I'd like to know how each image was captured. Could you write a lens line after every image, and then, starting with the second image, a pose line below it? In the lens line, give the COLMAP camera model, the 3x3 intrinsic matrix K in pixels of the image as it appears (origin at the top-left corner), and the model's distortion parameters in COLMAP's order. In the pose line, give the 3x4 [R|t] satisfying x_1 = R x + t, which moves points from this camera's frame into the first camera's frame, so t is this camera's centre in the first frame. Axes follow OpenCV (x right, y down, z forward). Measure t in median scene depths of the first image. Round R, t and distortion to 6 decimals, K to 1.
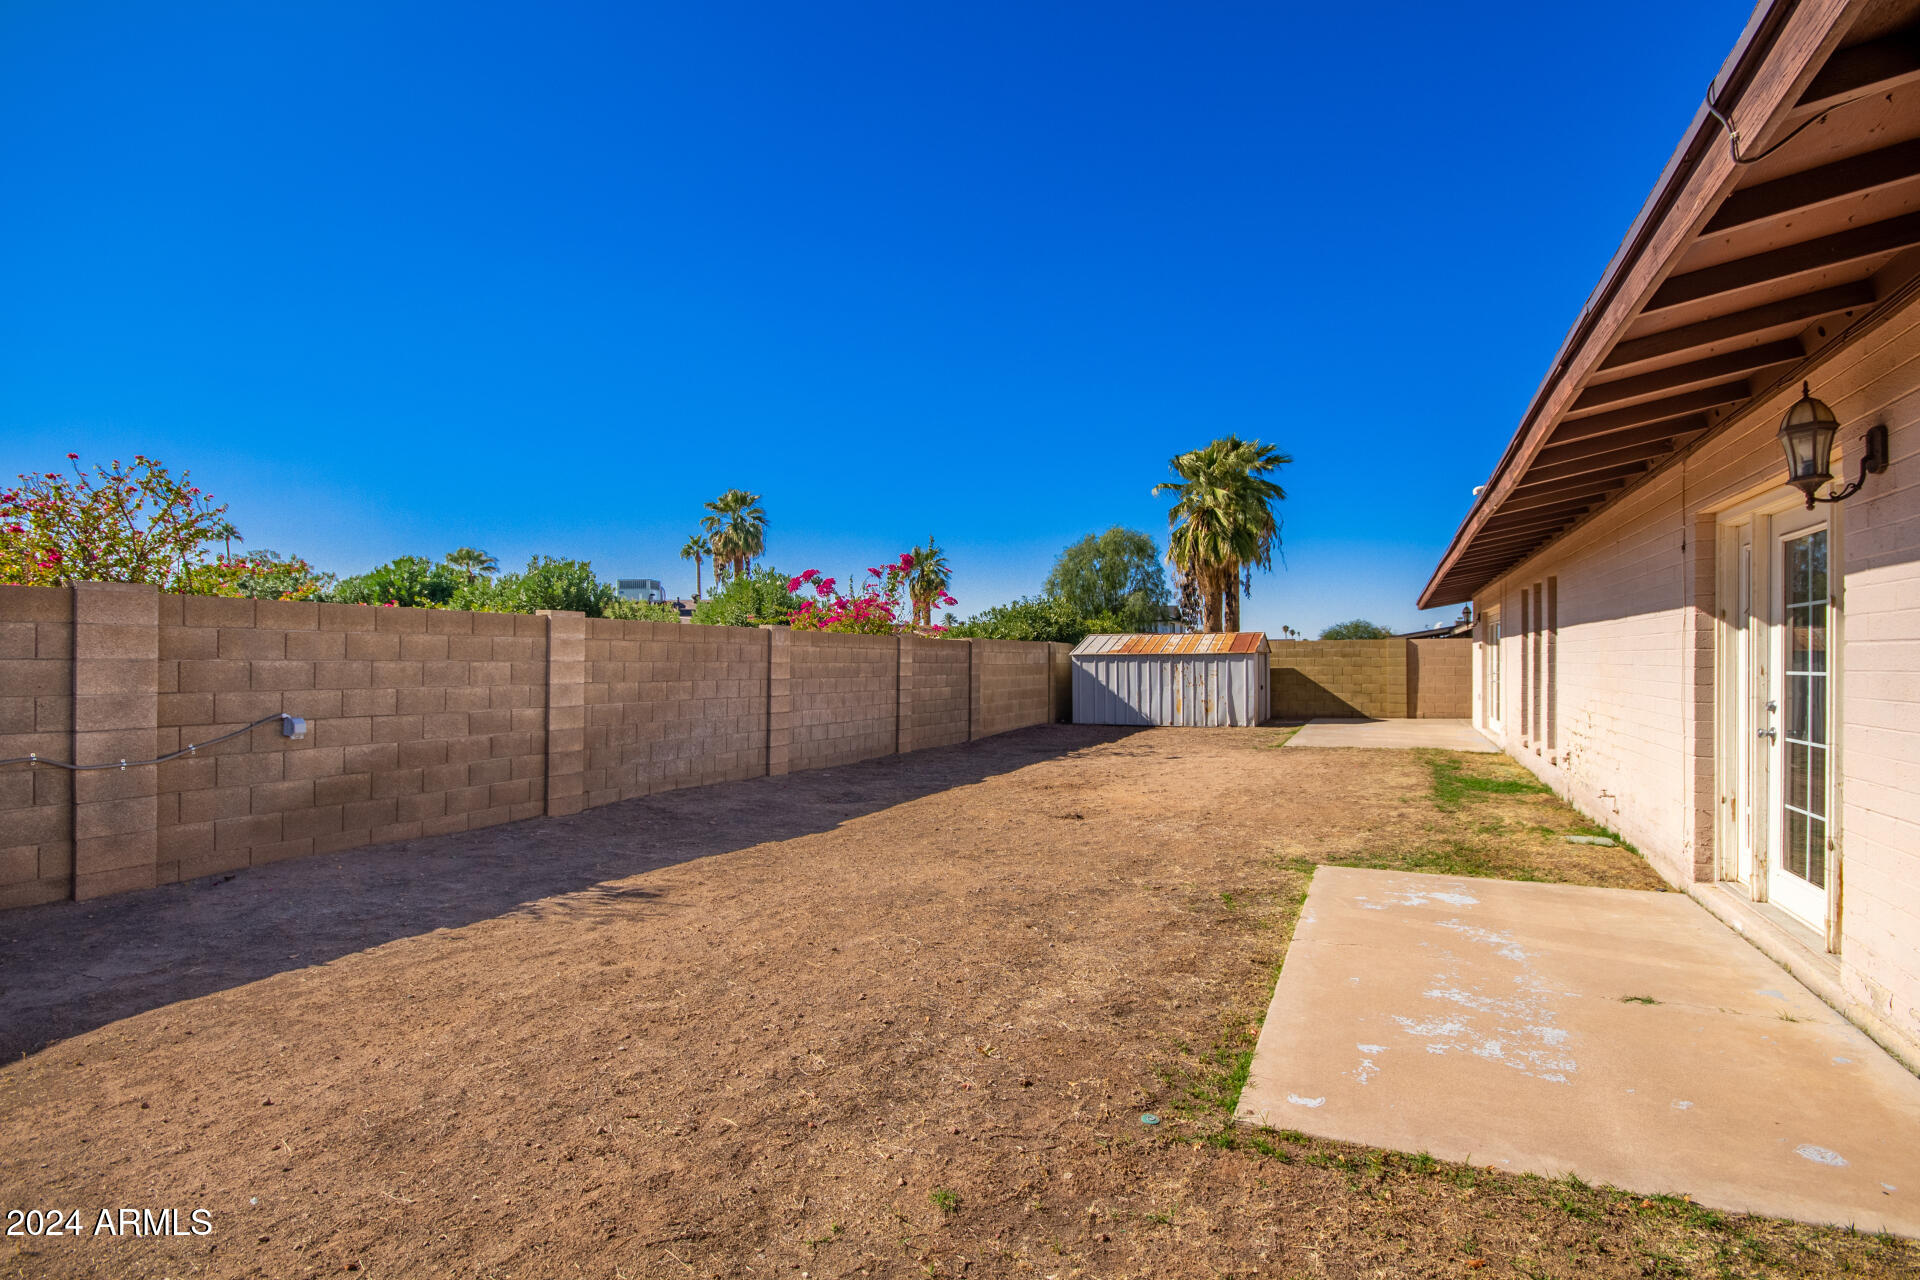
lens RADIAL K [[901.1, 0, 959.2], [0, 901.1, 652.6], [0, 0, 1]] dist [0.001631, -0.000980]
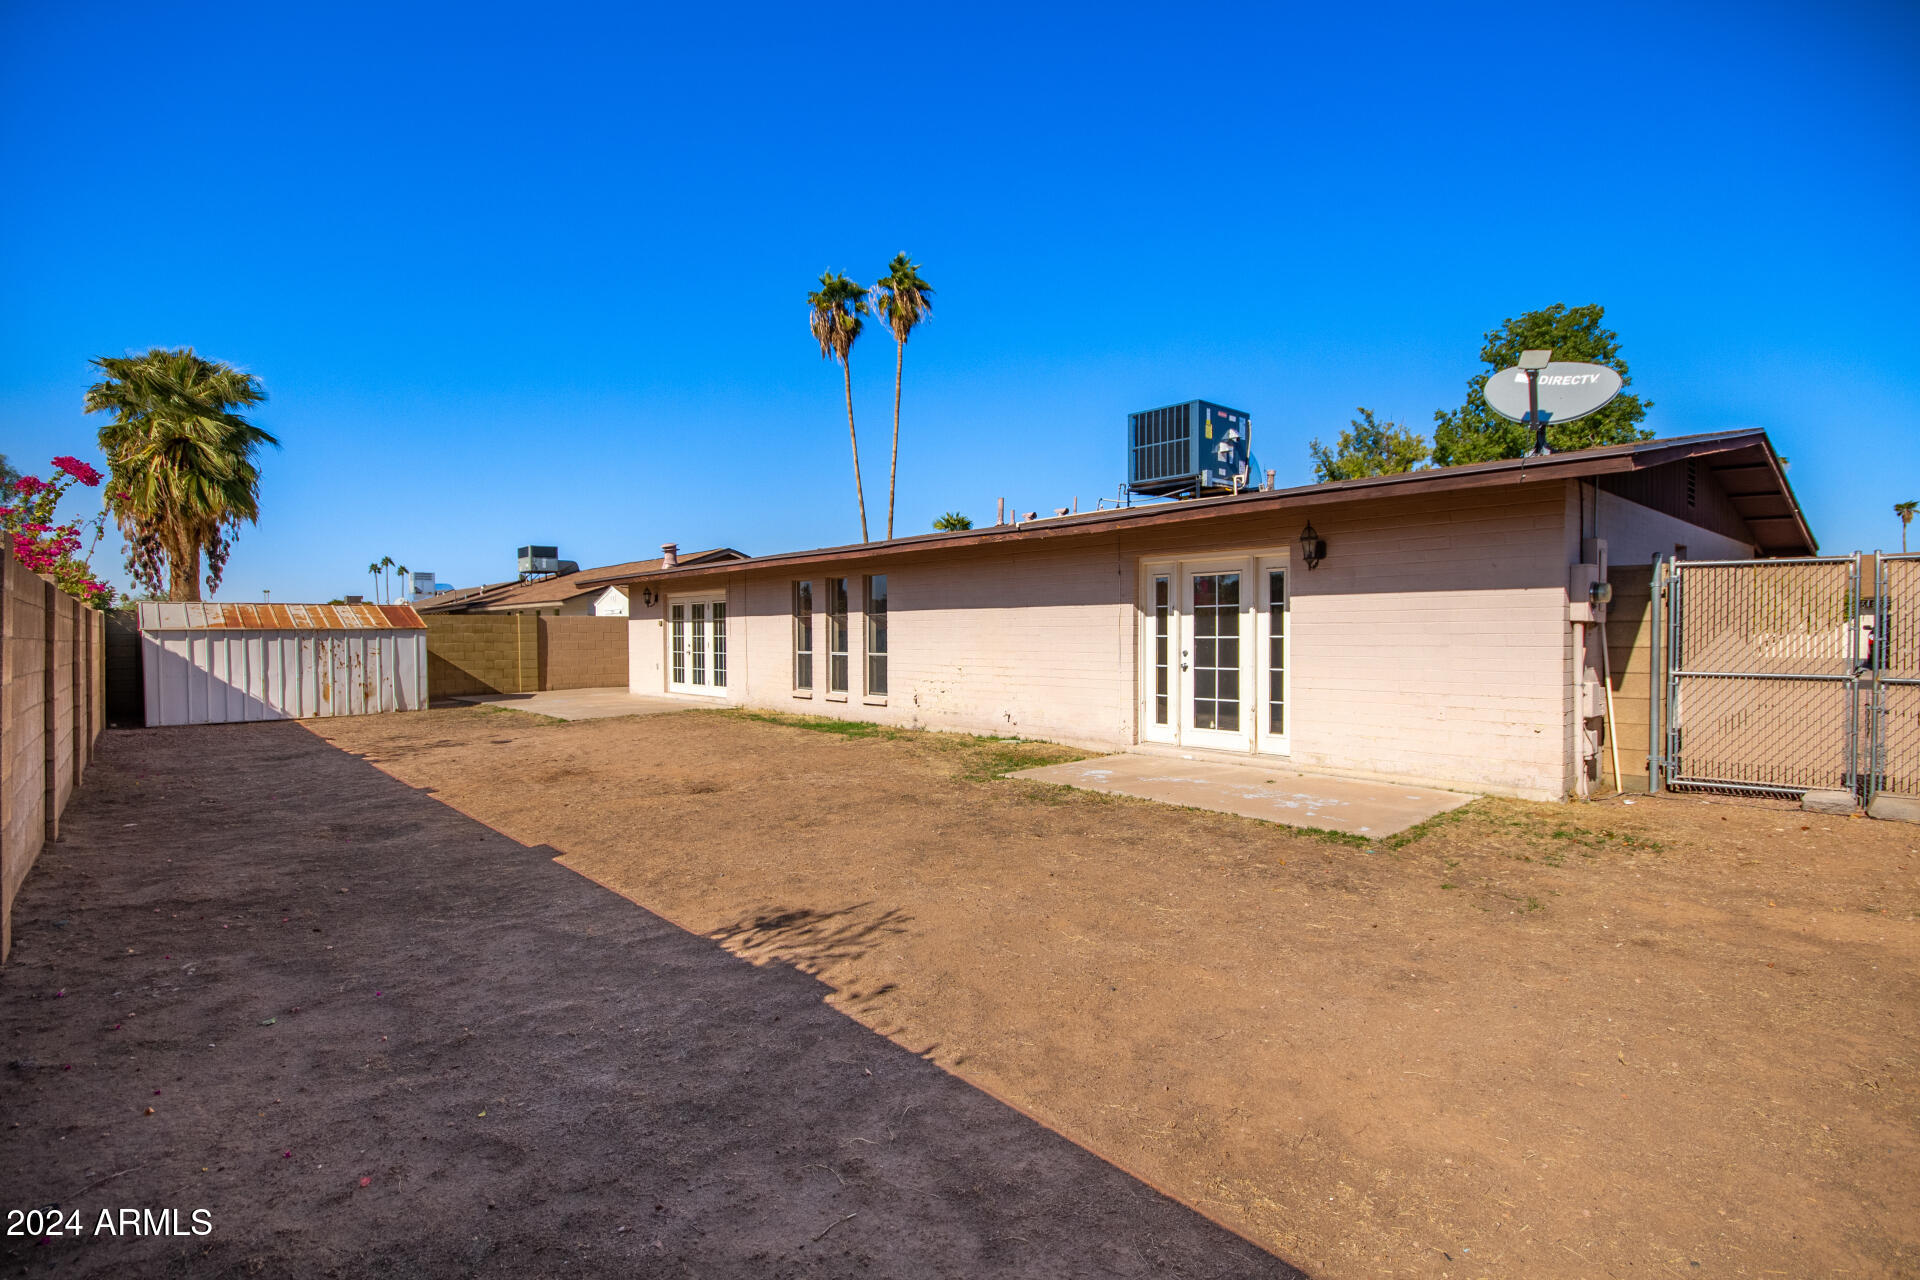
lens RADIAL K [[901.1, 0, 959.2], [0, 901.1, 652.6], [0, 0, 1]] dist [0.001631, -0.000980]
pose [[0.411937, -0.021605, 0.910956, -0.966615], [-0.001319, 0.999704, 0.024306, 0.007328], [-0.911211, -0.011215, 0.411786, 0.492904]]
